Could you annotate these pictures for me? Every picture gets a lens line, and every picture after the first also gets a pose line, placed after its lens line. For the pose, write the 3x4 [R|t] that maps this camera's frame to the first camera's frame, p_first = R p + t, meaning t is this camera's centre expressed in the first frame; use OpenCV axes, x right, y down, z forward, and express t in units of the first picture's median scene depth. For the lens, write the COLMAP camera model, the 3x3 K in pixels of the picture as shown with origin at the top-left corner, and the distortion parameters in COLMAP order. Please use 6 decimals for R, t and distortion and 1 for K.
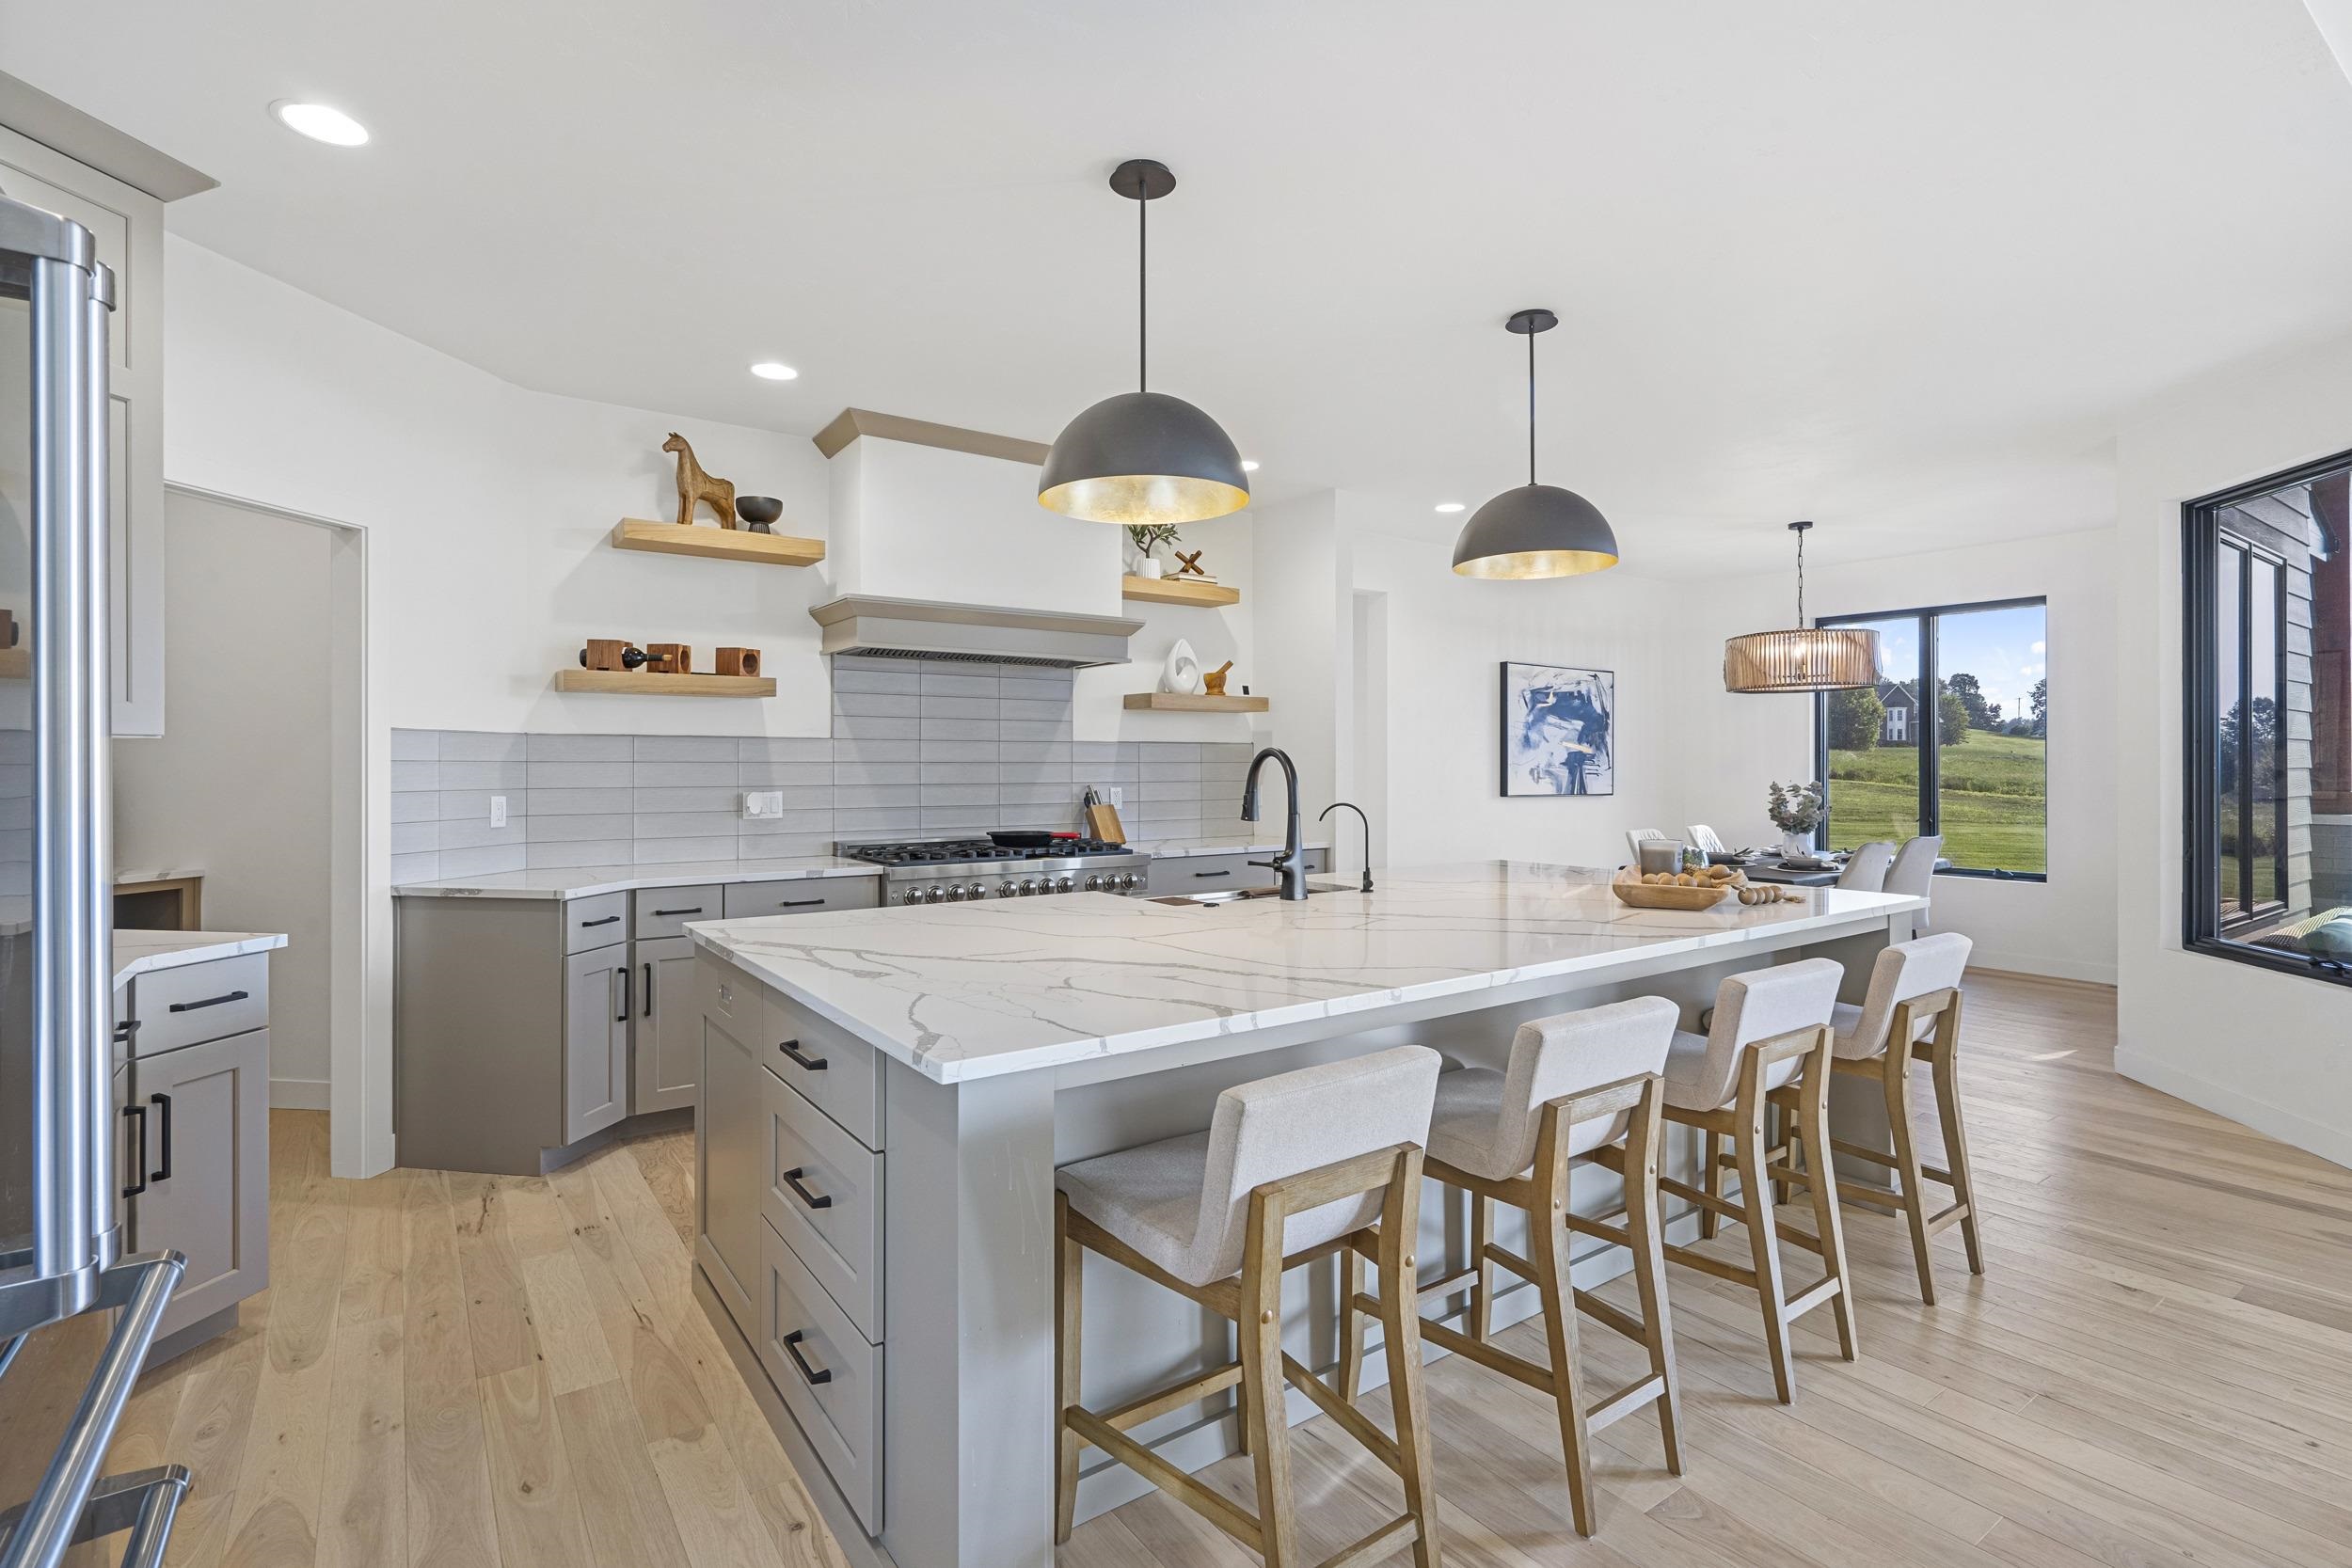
lens RADIAL K [[1100.2, 0, 1168.2], [0, 1100.2, 760.1], [0, 0, 1]] dist [-0.006111, 0.002485]
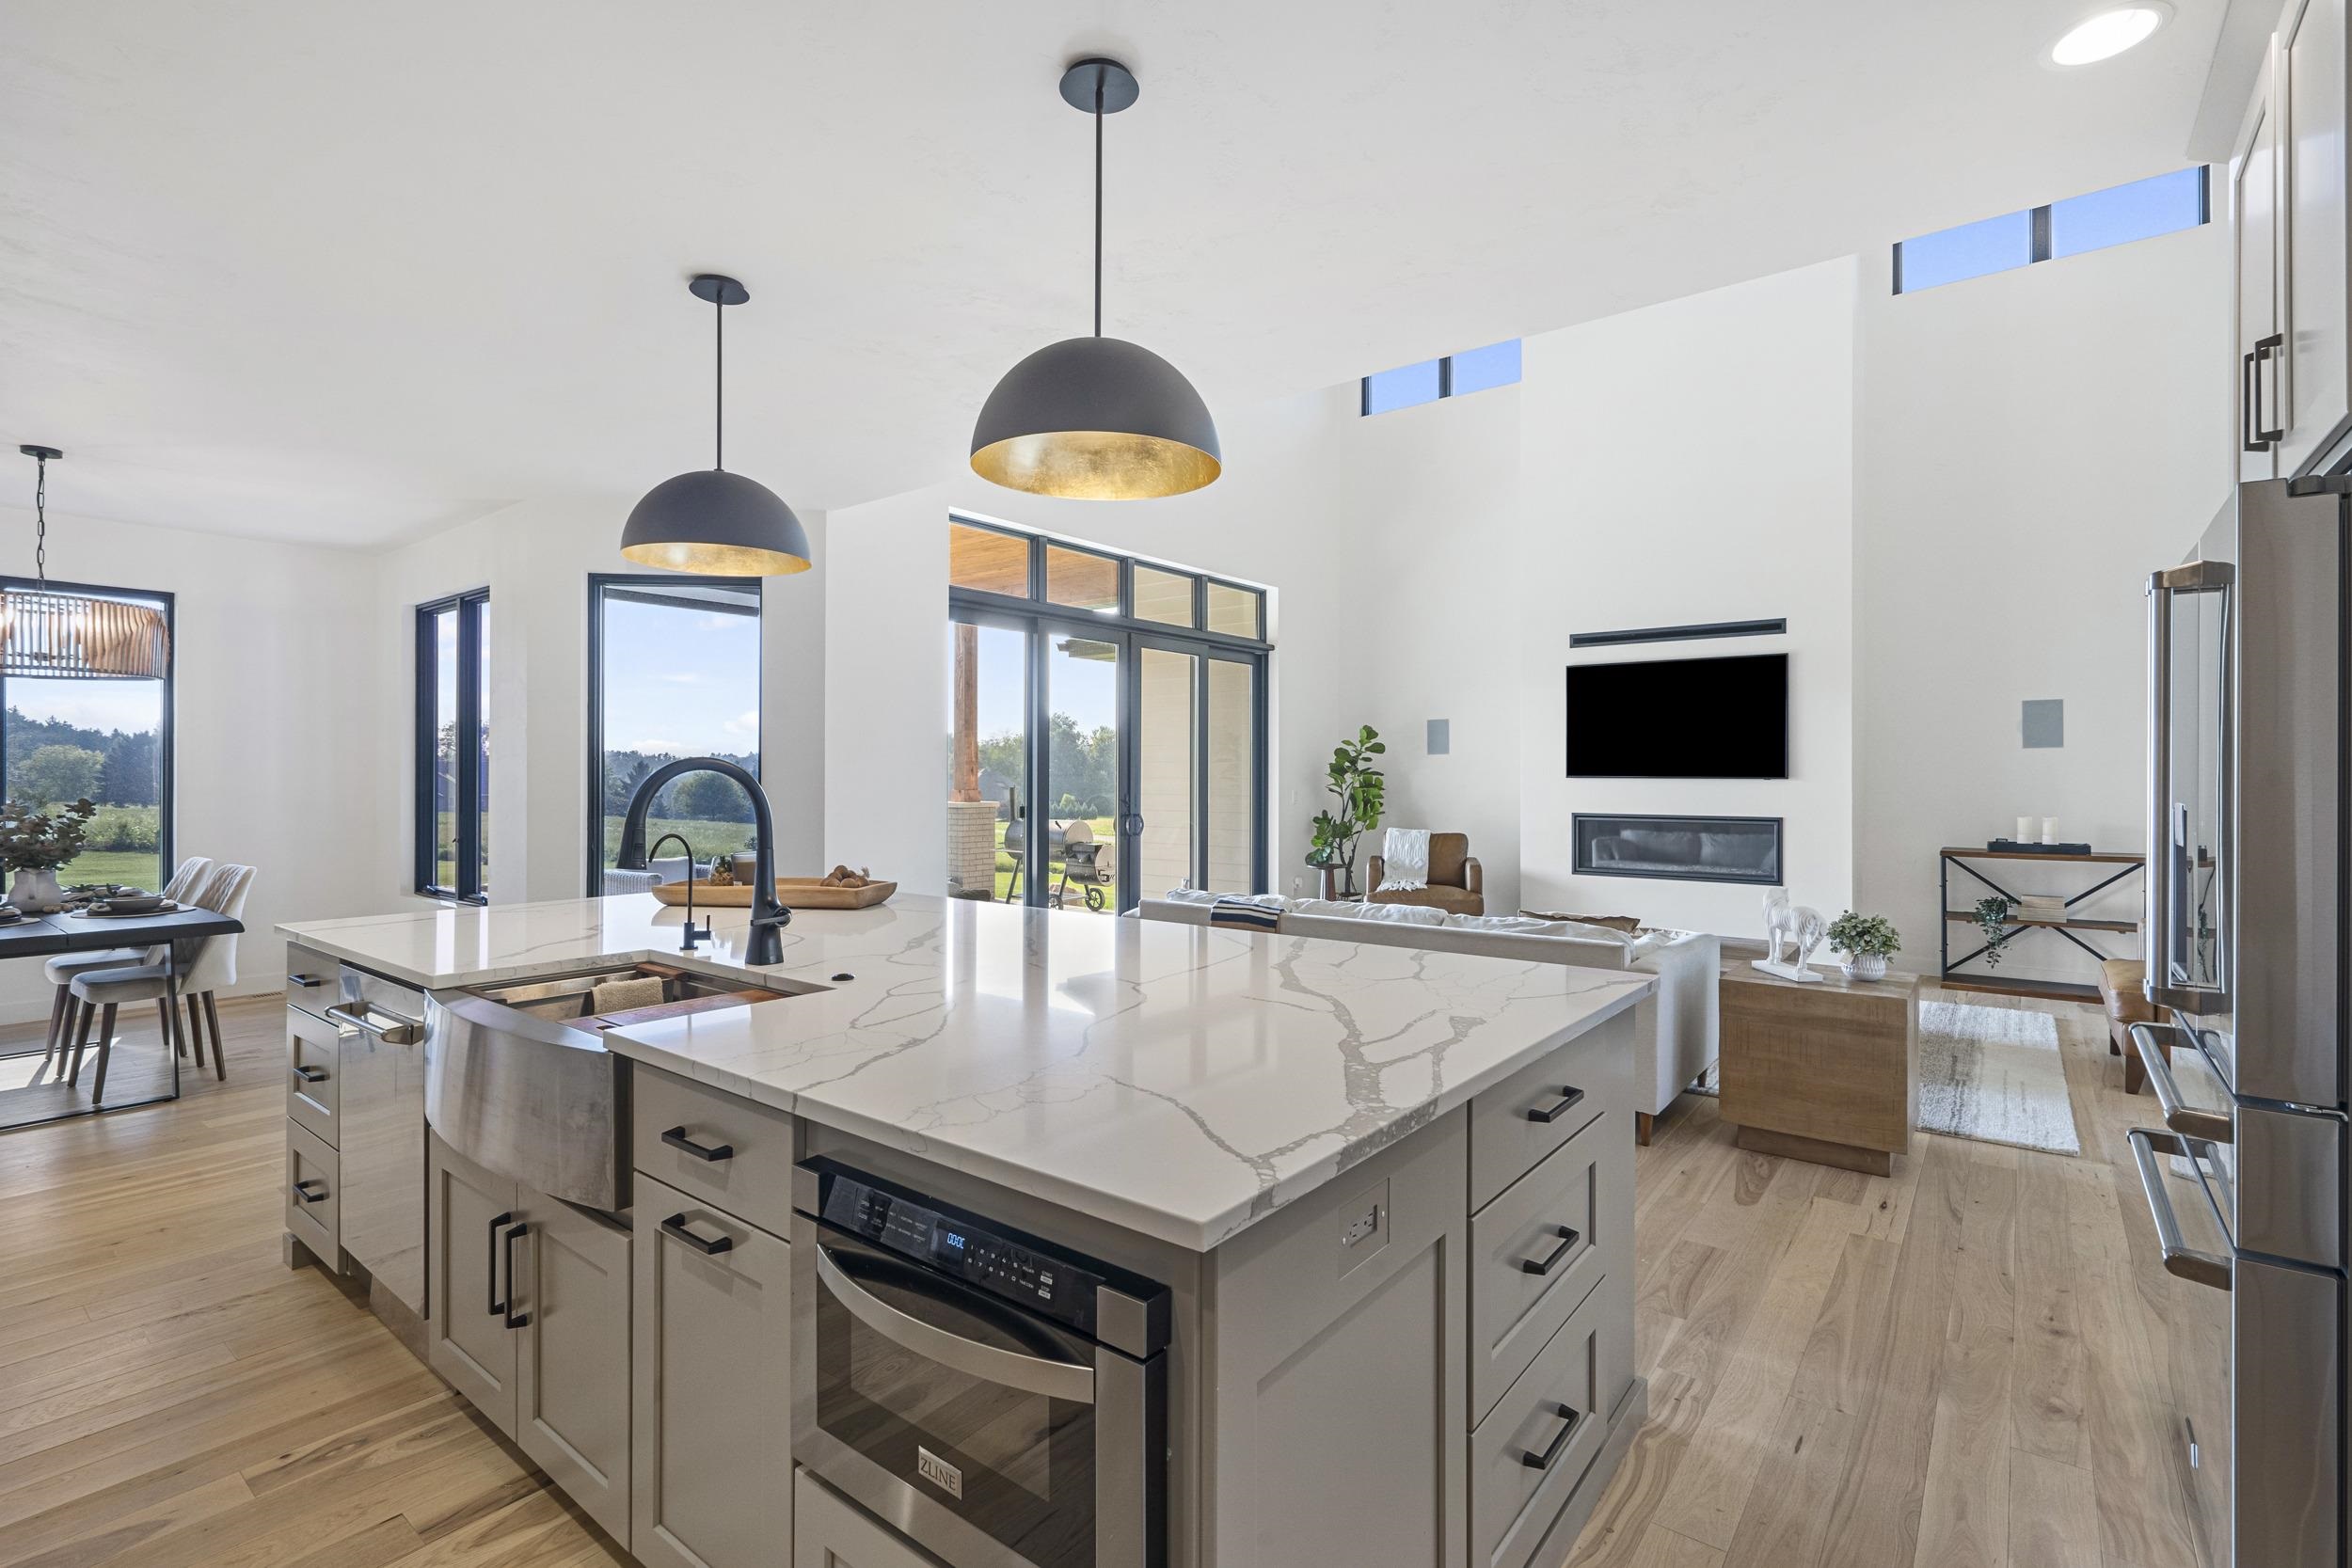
lens RADIAL K [[1070.4, 0, 1168.7], [0, 1070.4, 770.0], [0, 0, 1]] dist [-0.002240, 0.000249]
pose [[-0.293273, -0.000520, 0.956029, -0.372078], [-0.003280, 0.999995, -0.000462, -0.004242], [-0.956023, -0.003272, -0.293273, 0.562562]]
